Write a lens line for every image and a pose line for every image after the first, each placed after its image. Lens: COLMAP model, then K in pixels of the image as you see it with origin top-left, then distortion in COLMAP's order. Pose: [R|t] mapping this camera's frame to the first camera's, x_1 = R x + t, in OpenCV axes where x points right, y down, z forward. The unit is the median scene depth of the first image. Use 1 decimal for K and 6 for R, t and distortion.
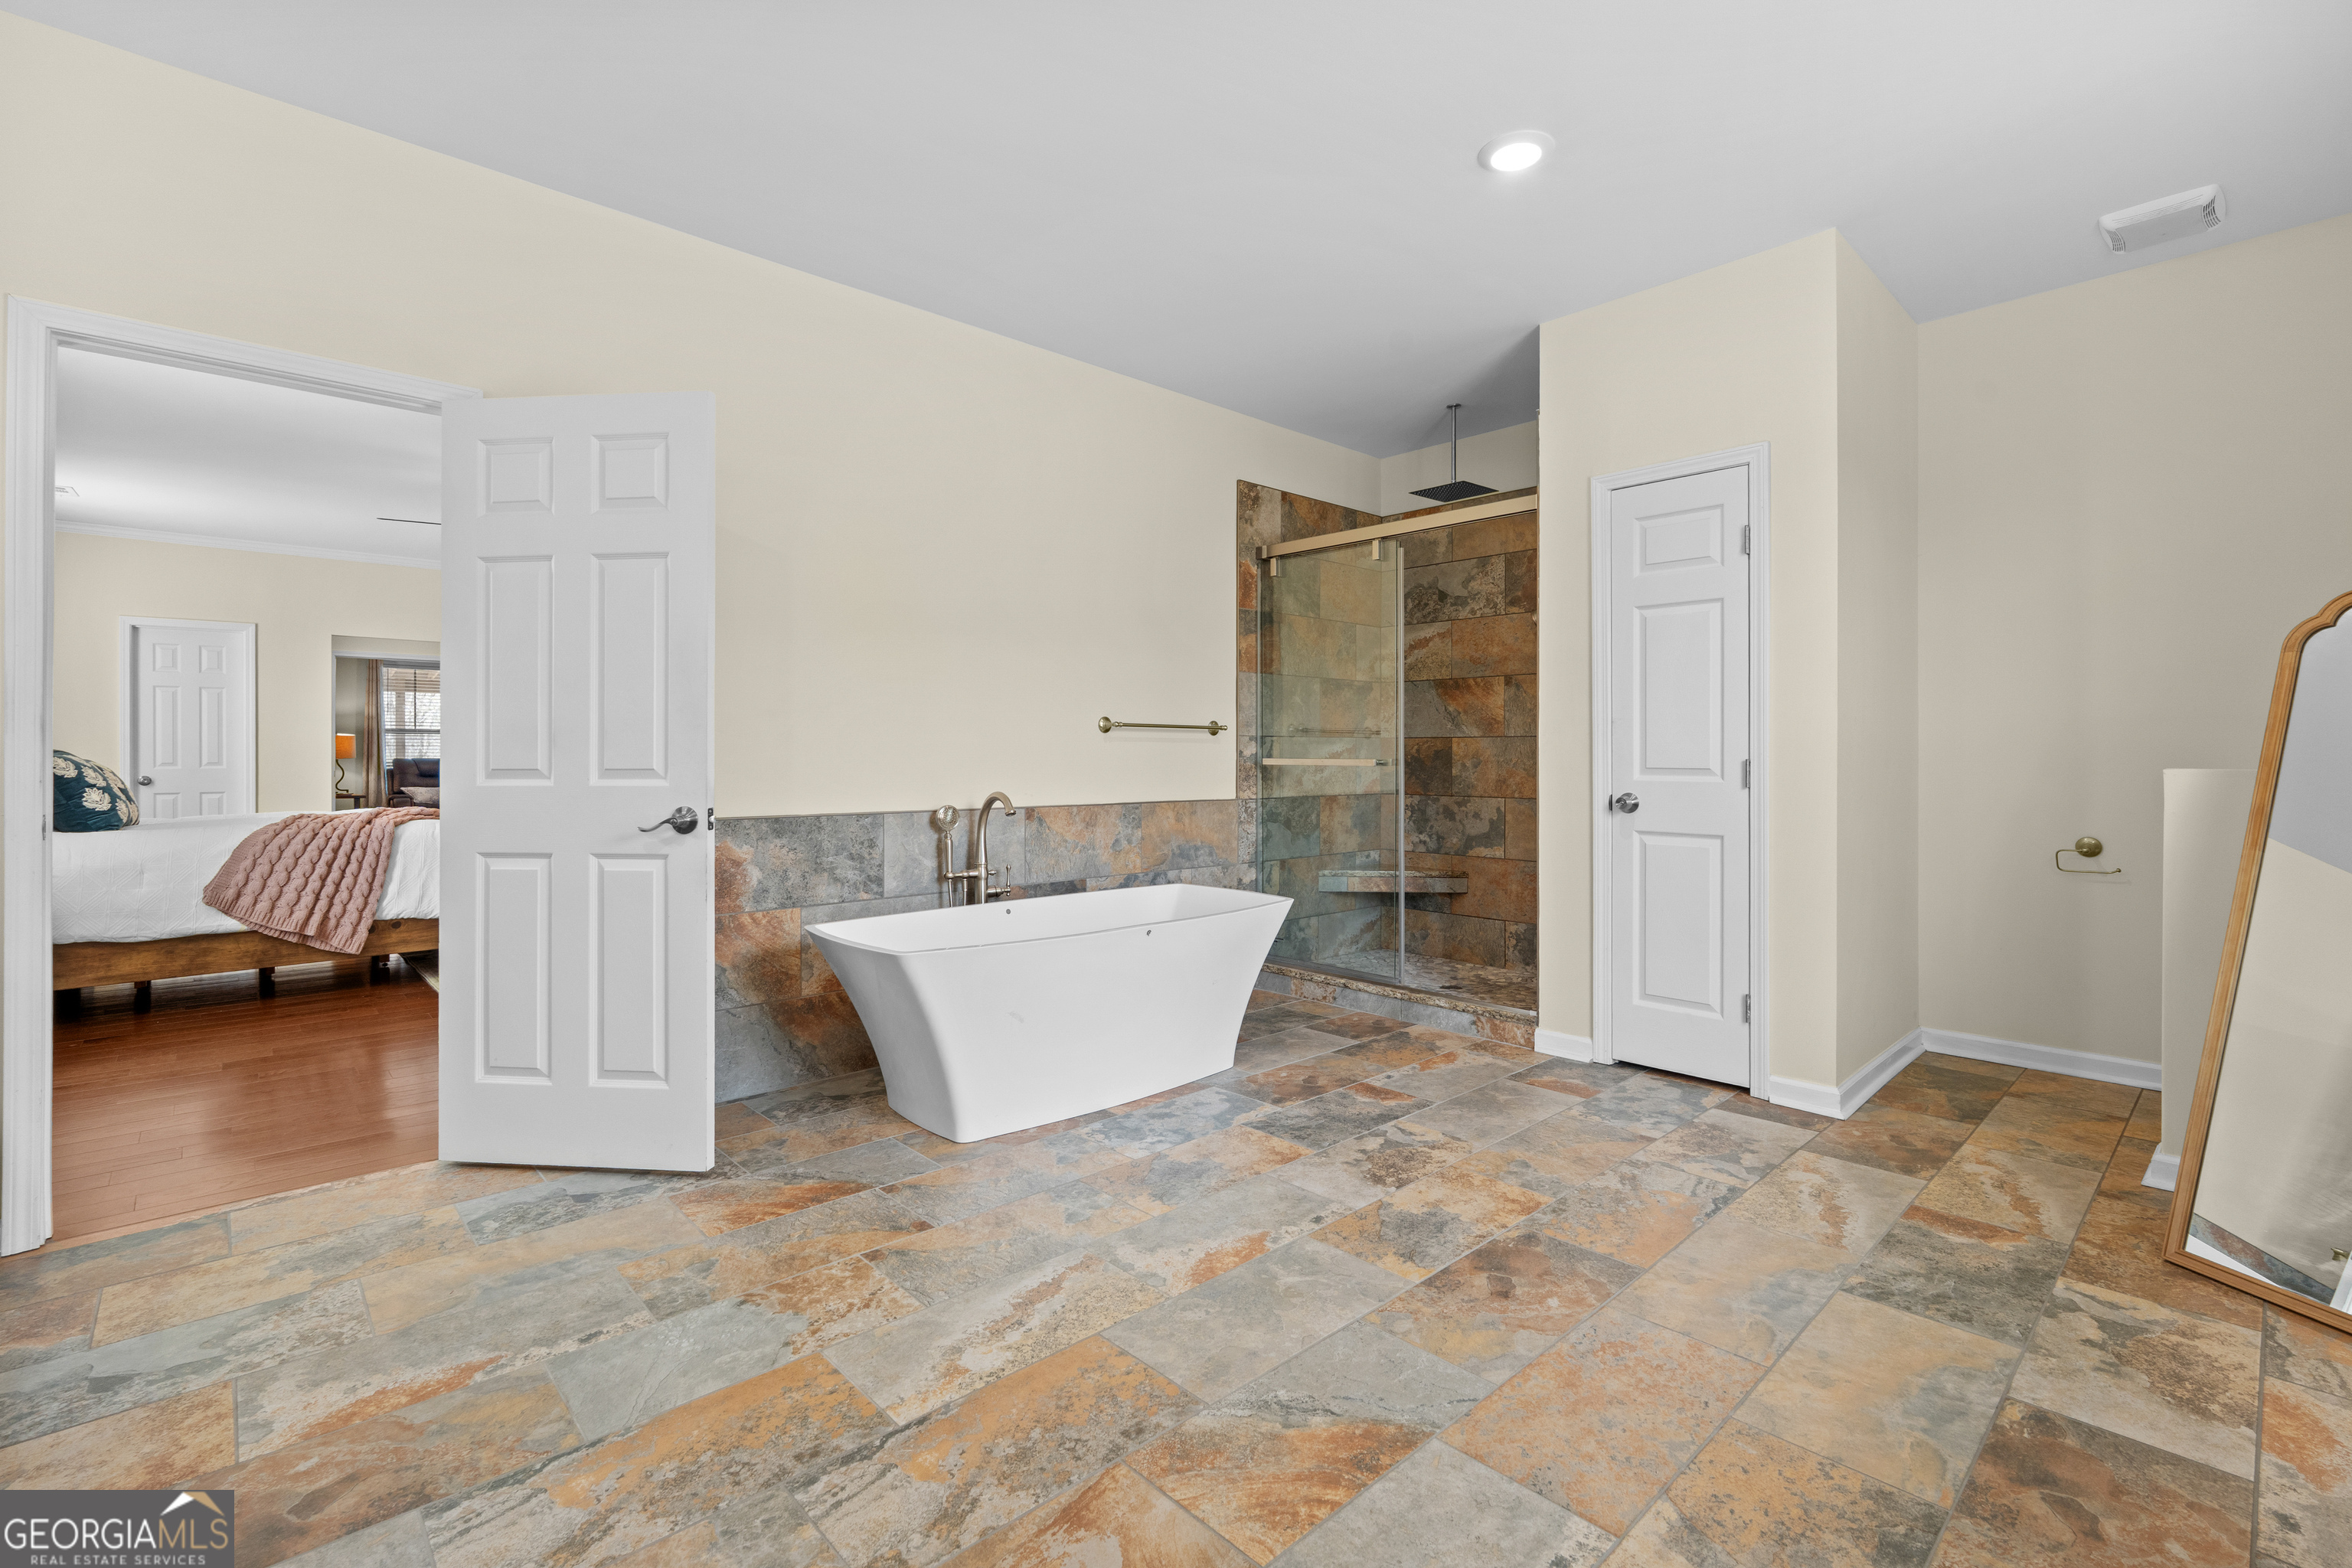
lens RADIAL K [[1033.8, 0, 1164.2], [0, 1033.8, 761.8], [0, 0, 1]] dist [0.000923, -0.000955]
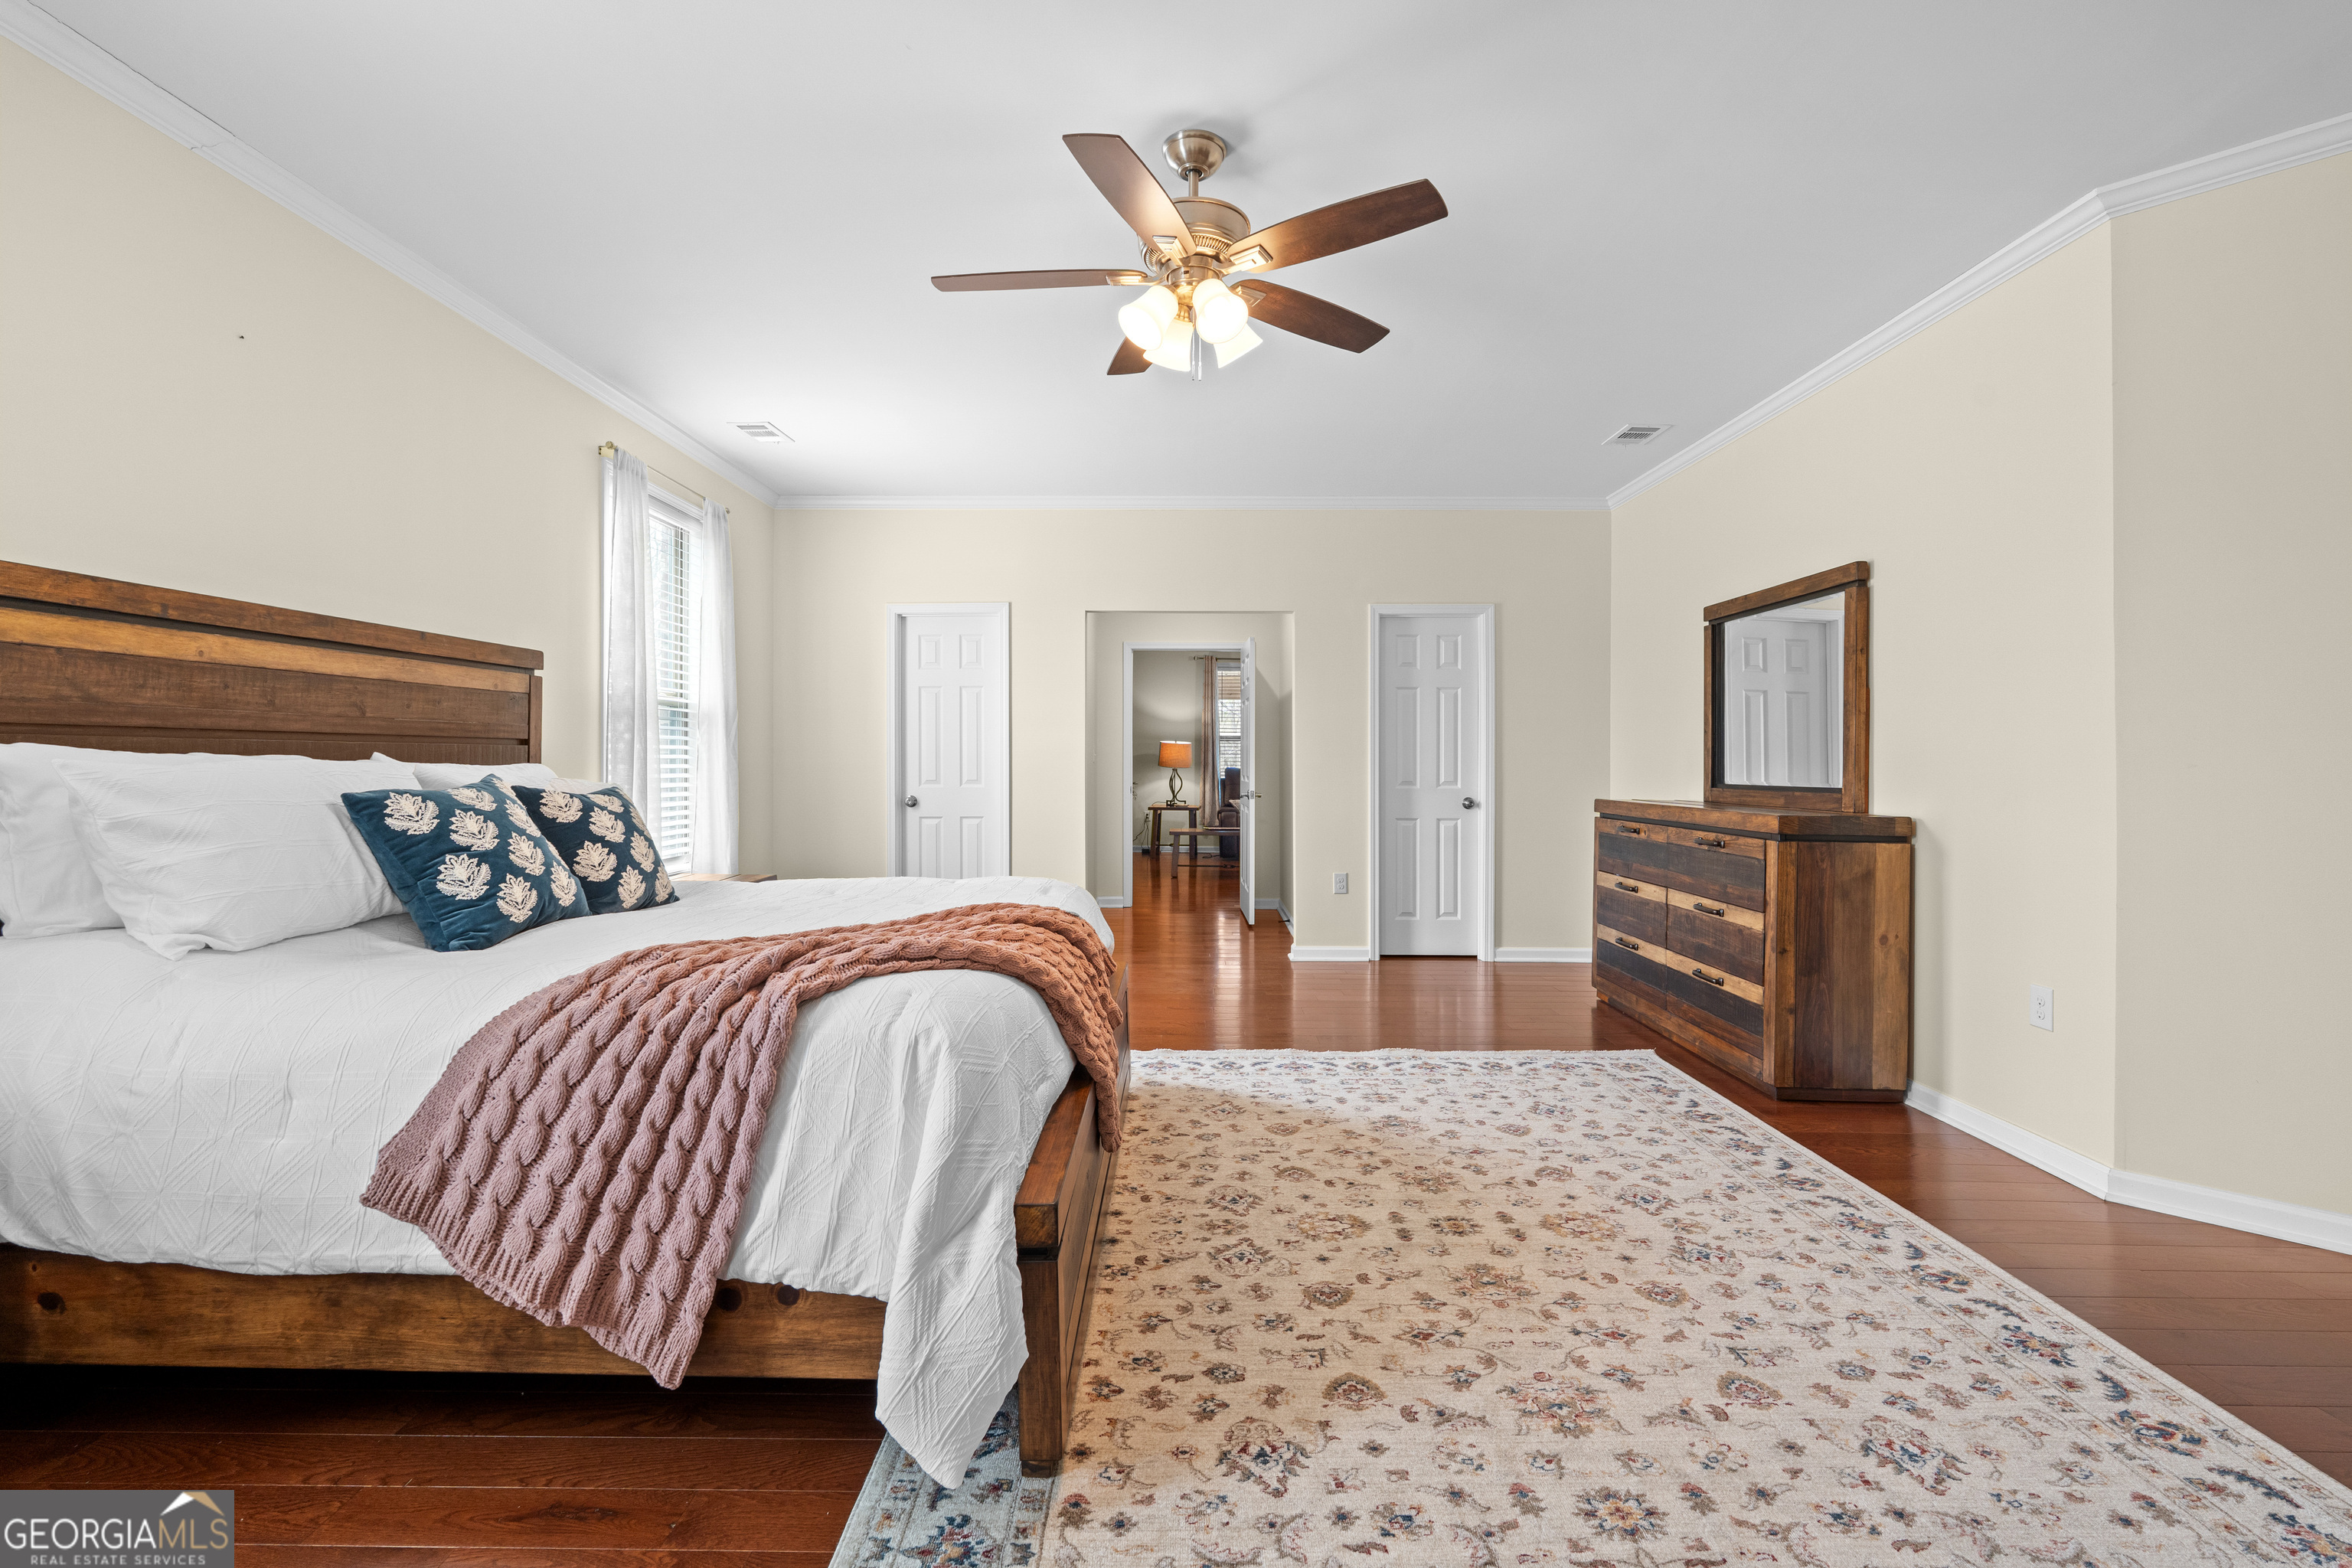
lens RADIAL K [[1033.8, 0, 1184.0], [0, 1033.8, 760.2], [0, 0, 1]] dist [0.000923, -0.000955]
pose [[0.736912, 0.006052, -0.675961, -0.422785], [-0.010617, 0.999940, -0.002622, -0.023594], [0.675905, 0.009109, 0.736933, 0.857410]]
